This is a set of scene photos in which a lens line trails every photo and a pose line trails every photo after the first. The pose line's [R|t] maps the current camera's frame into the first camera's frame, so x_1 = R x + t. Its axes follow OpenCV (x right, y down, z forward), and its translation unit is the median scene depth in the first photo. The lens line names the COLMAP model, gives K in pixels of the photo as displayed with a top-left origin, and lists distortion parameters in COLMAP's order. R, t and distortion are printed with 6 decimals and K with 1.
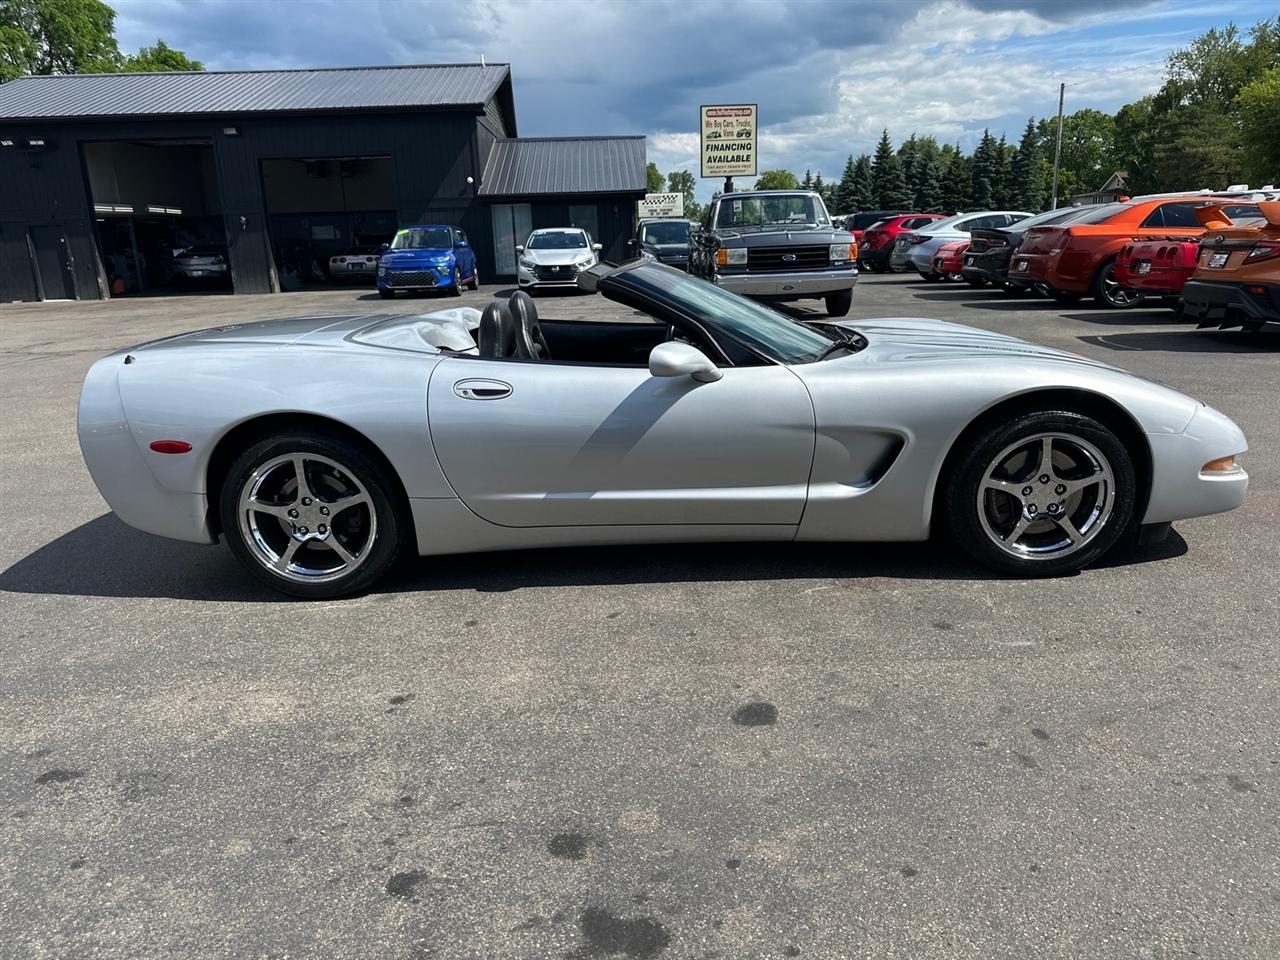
lens RADIAL K [[907.4, 0, 634.7], [0, 907.4, 480.4], [0, 0, 1]] dist [0.032767, -0.041015]
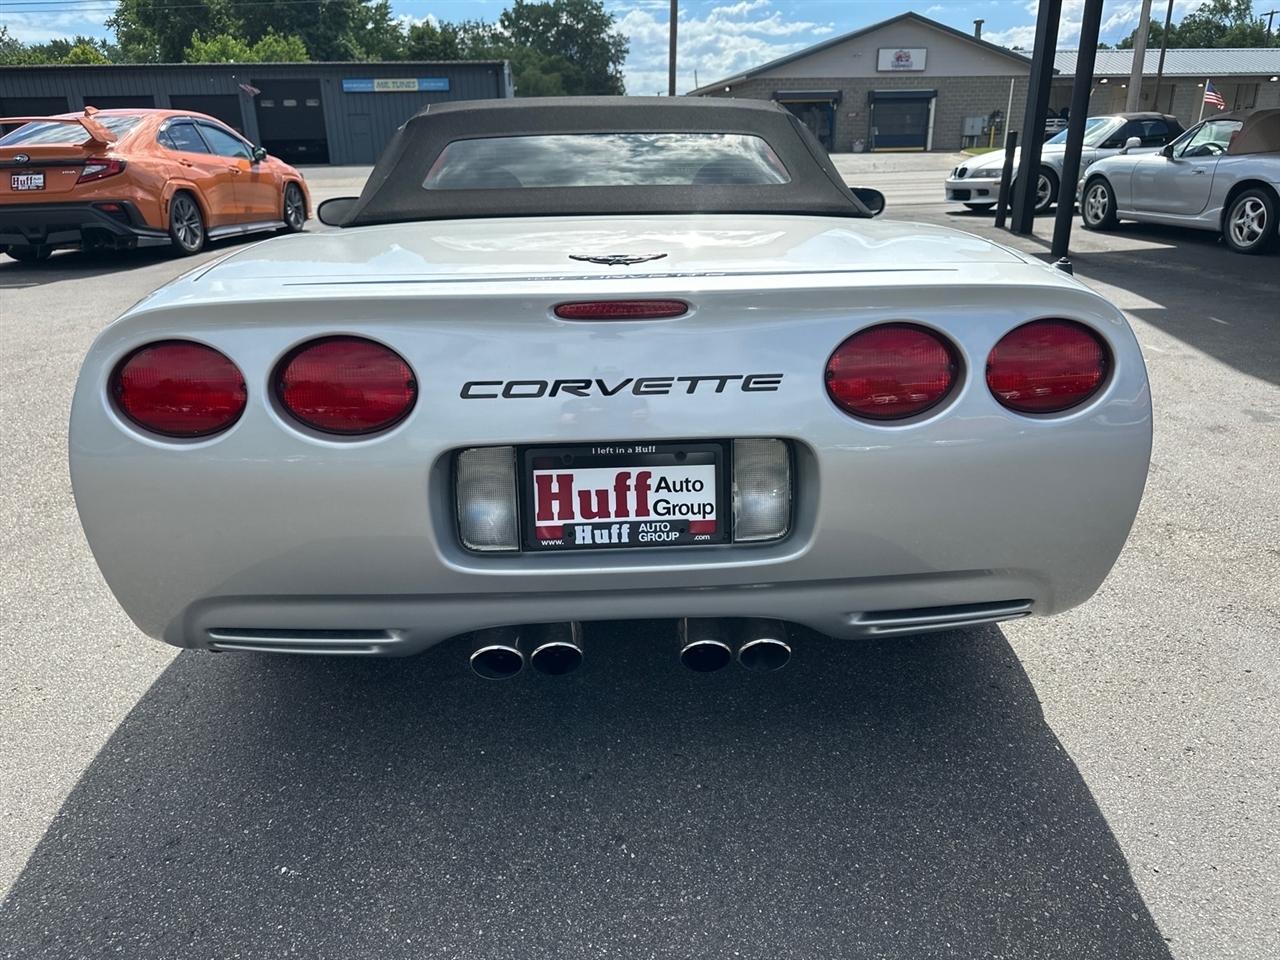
lens RADIAL K [[909.7, 0, 633.1], [0, 909.7, 480.1], [0, 0, 1]] dist [0.021946, -0.021787]
pose [[-0.091652, -0.316832, 0.944043, -0.419663], [0.284196, 0.900281, 0.329736, -0.106876], [-0.954375, 0.298515, 0.007530, 0.534086]]
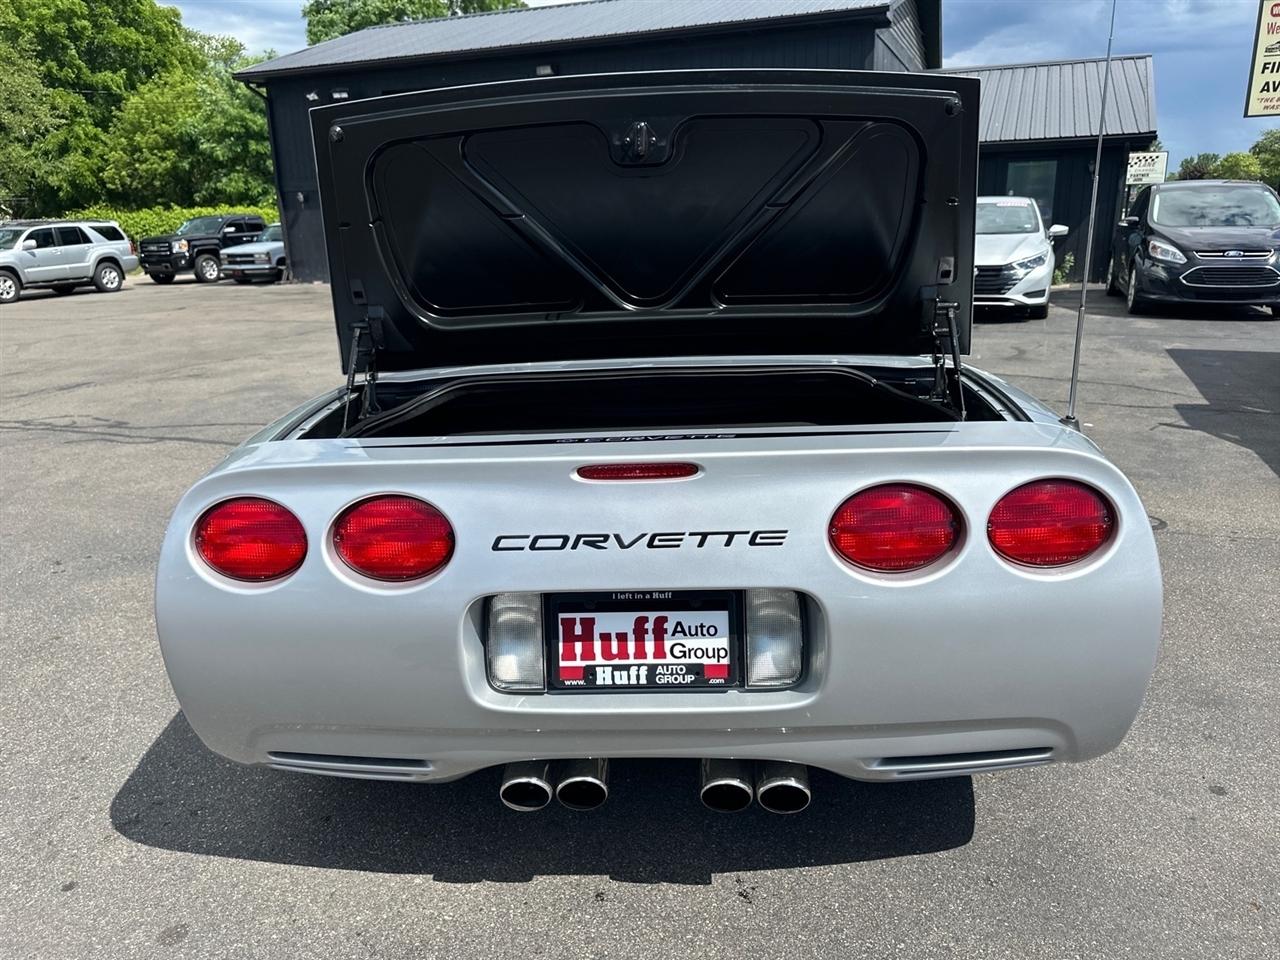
lens RADIAL K [[914.7, 0, 634.1], [0, 914.7, 477.2], [0, 0, 1]] dist [-0.000233, -0.000755]
pose [[0.908460, 0.126130, -0.398486, -0.089297], [-0.116765, 0.992009, 0.047797, -0.280084], [0.401330, 0.003108, 0.915928, 1.023022]]
